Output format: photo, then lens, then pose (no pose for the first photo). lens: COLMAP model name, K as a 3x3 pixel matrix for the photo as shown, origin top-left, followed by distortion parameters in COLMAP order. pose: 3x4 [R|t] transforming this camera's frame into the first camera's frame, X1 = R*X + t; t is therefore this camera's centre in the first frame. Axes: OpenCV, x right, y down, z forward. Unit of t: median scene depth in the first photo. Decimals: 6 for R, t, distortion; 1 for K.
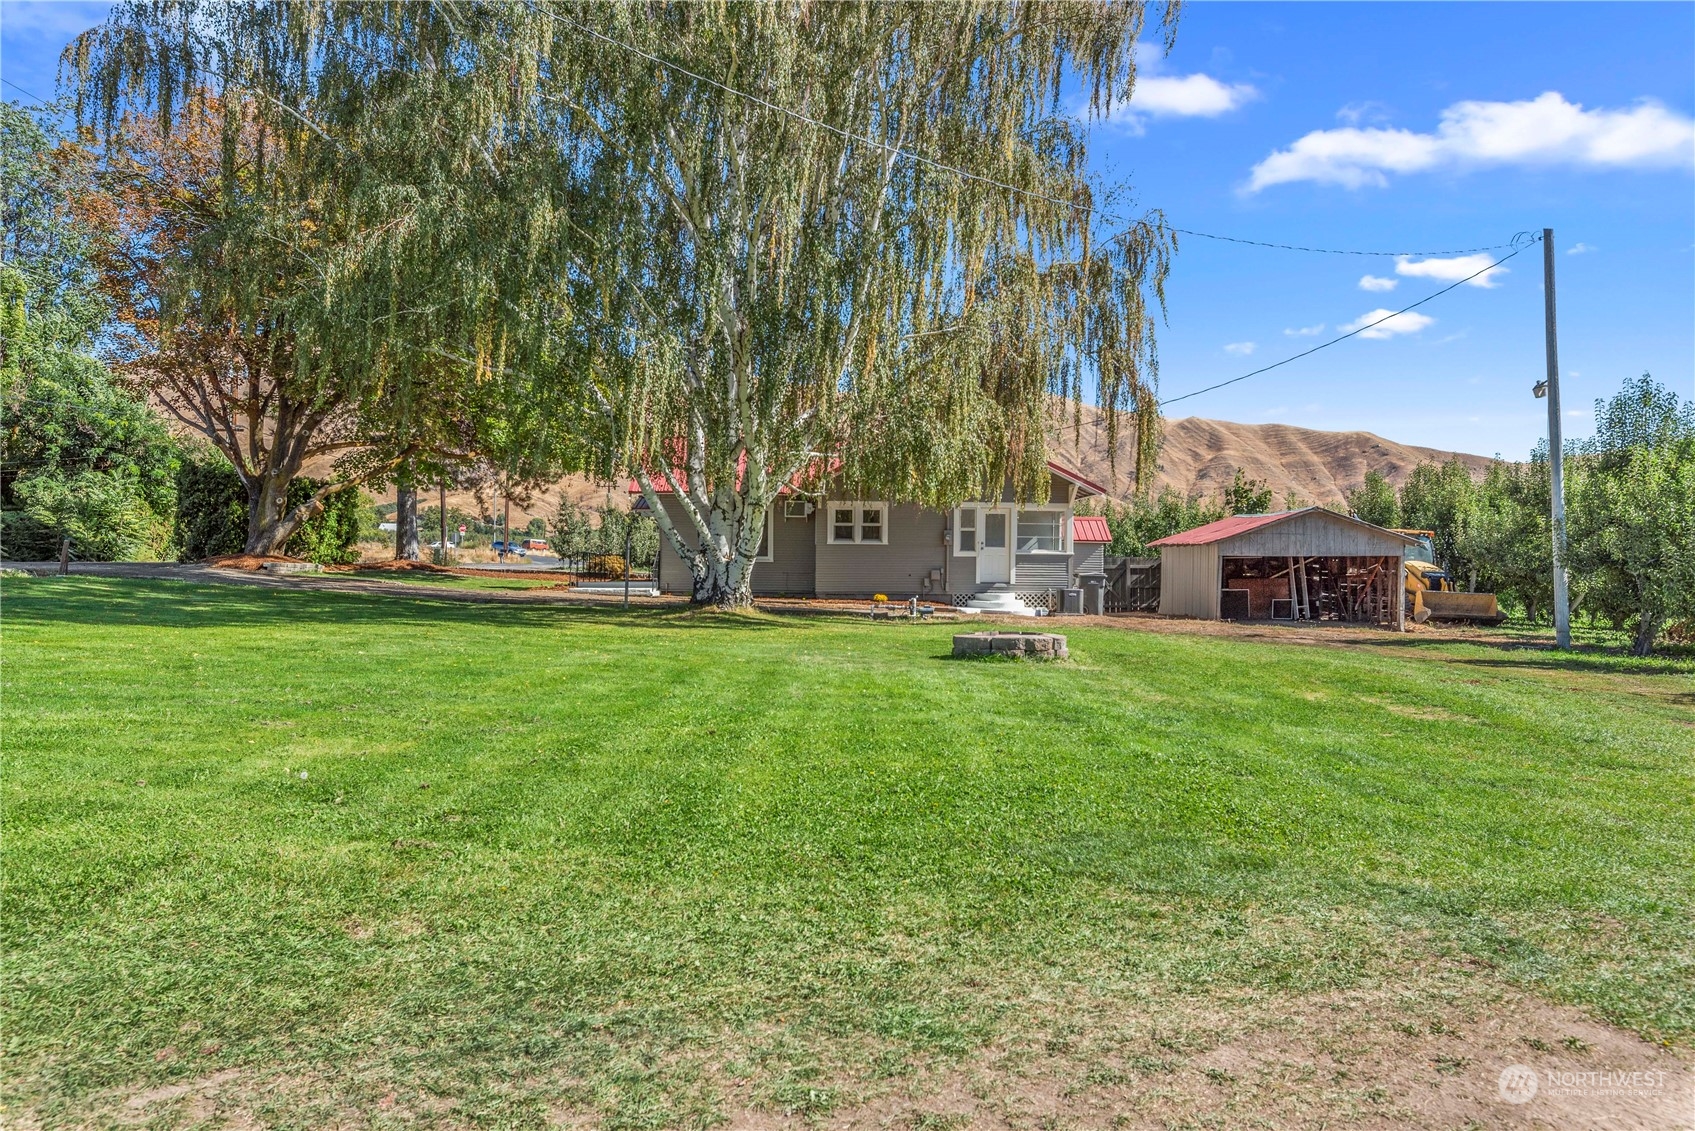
lens RADIAL K [[1175.4, 0, 847.7], [0, 1175.4, 563.2], [0, 0, 1]] dist [-0.000793, -0.000534]
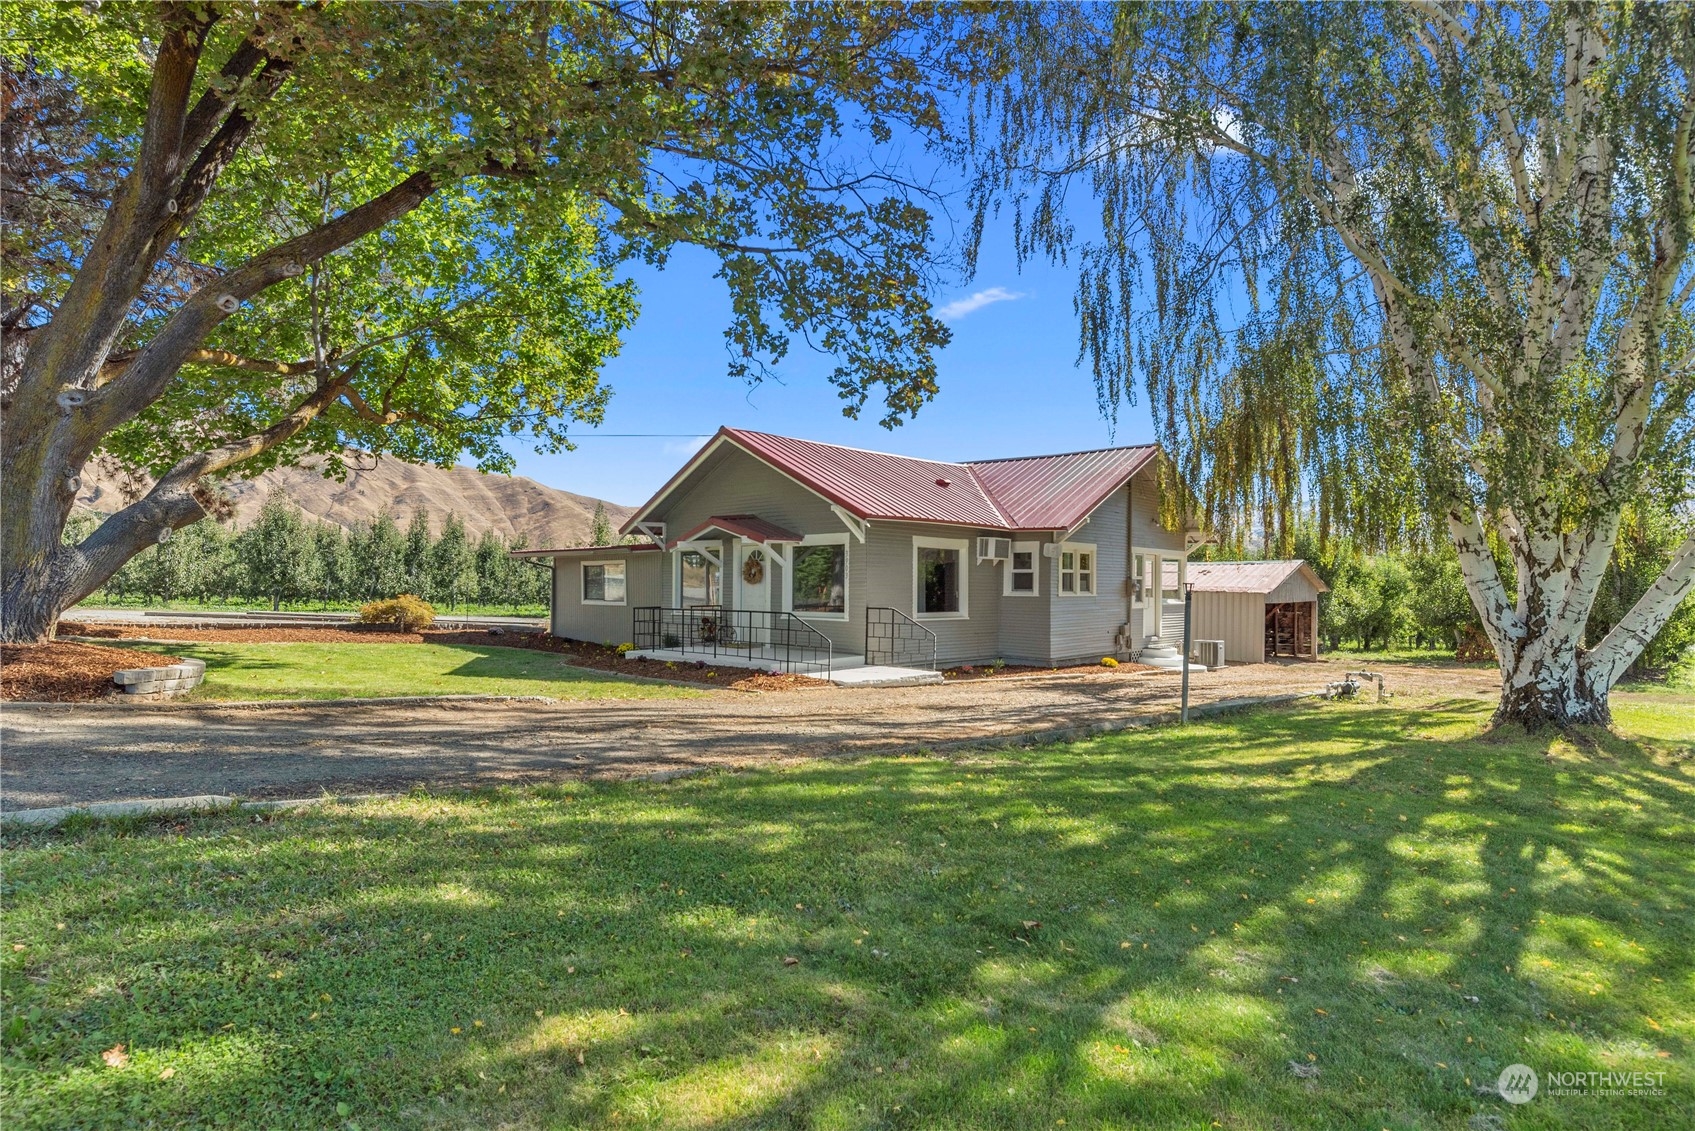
lens RADIAL K [[887.9, 0, 844.6], [0, 887.9, 578.9], [0, 0, 1]] dist [-0.001076, -0.000208]
pose [[0.701115, 0.001698, 0.713047, -0.538402], [-0.006310, 0.999973, 0.003824, -0.029604], [-0.713021, -0.007180, 0.701106, 0.687241]]
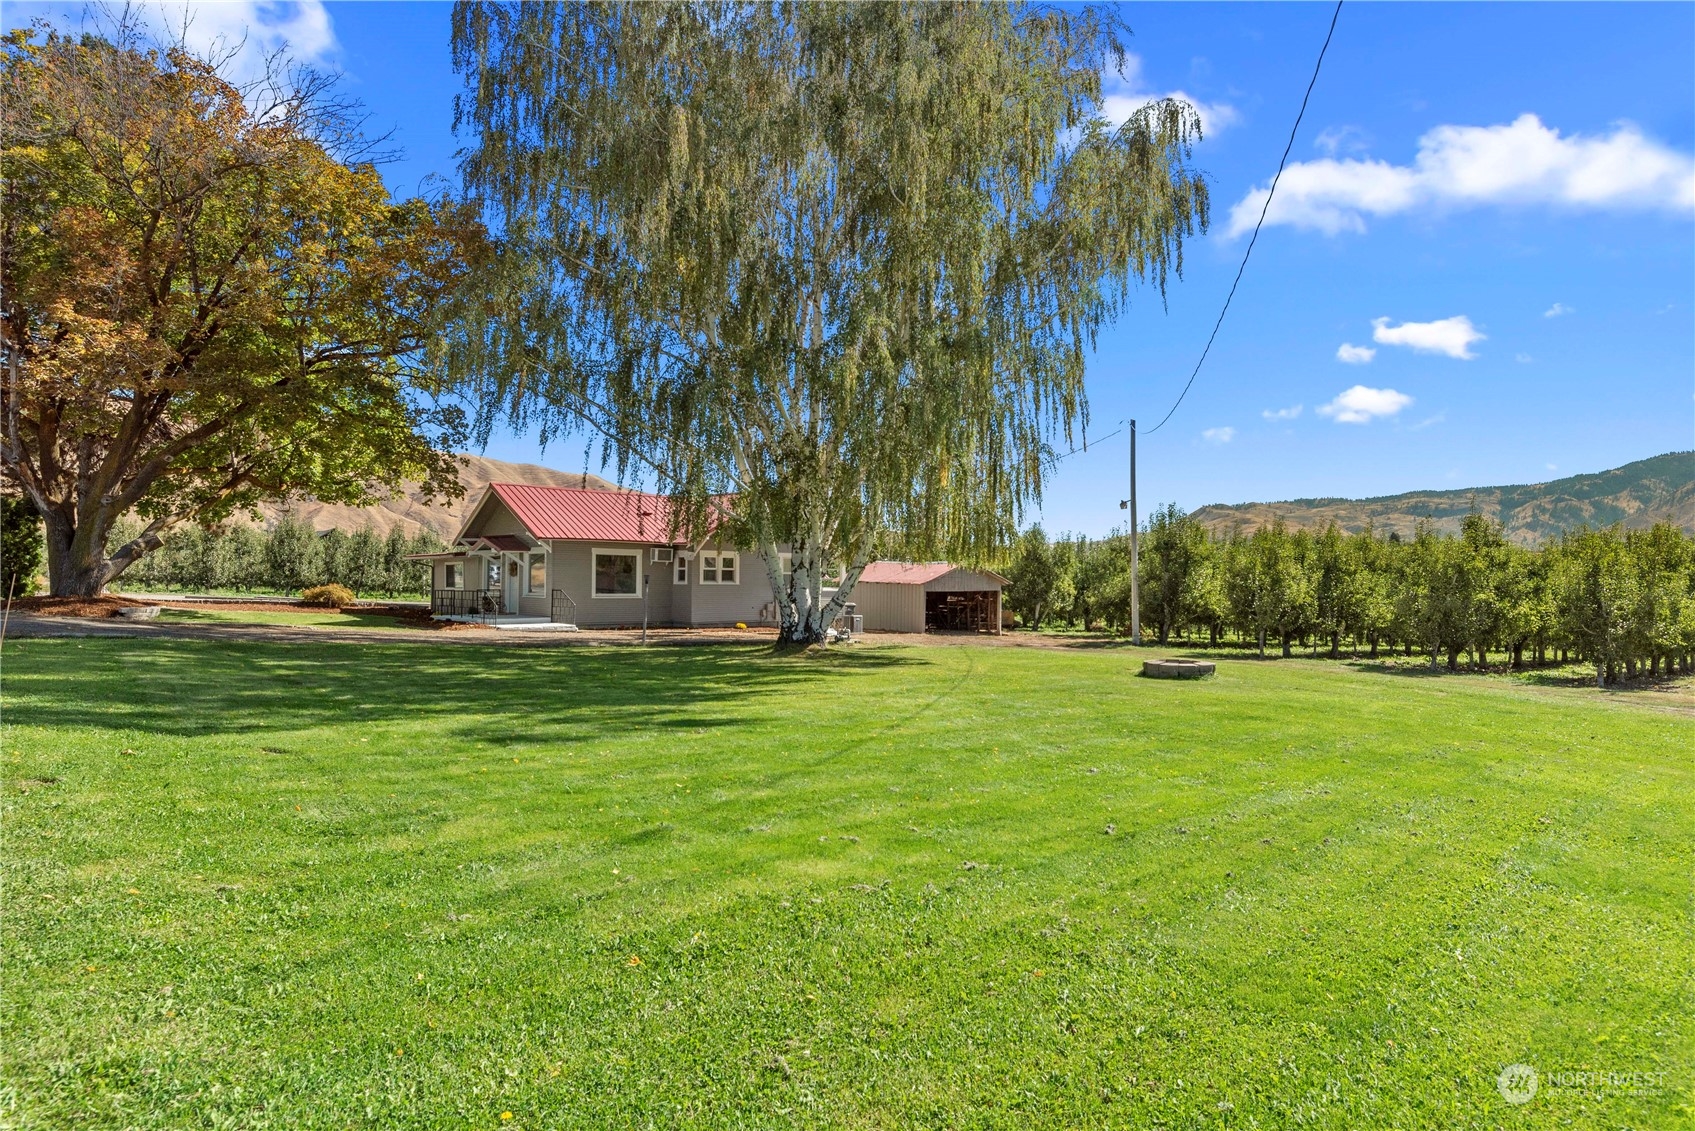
lens RADIAL K [[915.7, 0, 850.6], [0, 915.7, 561.7], [0, 0, 1]] dist [0.001127, 0.000487]
pose [[0.758352, 0.011992, 0.651735, -0.535586], [-0.006563, 0.999921, -0.010762, -0.031397], [-0.651812, 0.003884, 0.758371, 0.147772]]
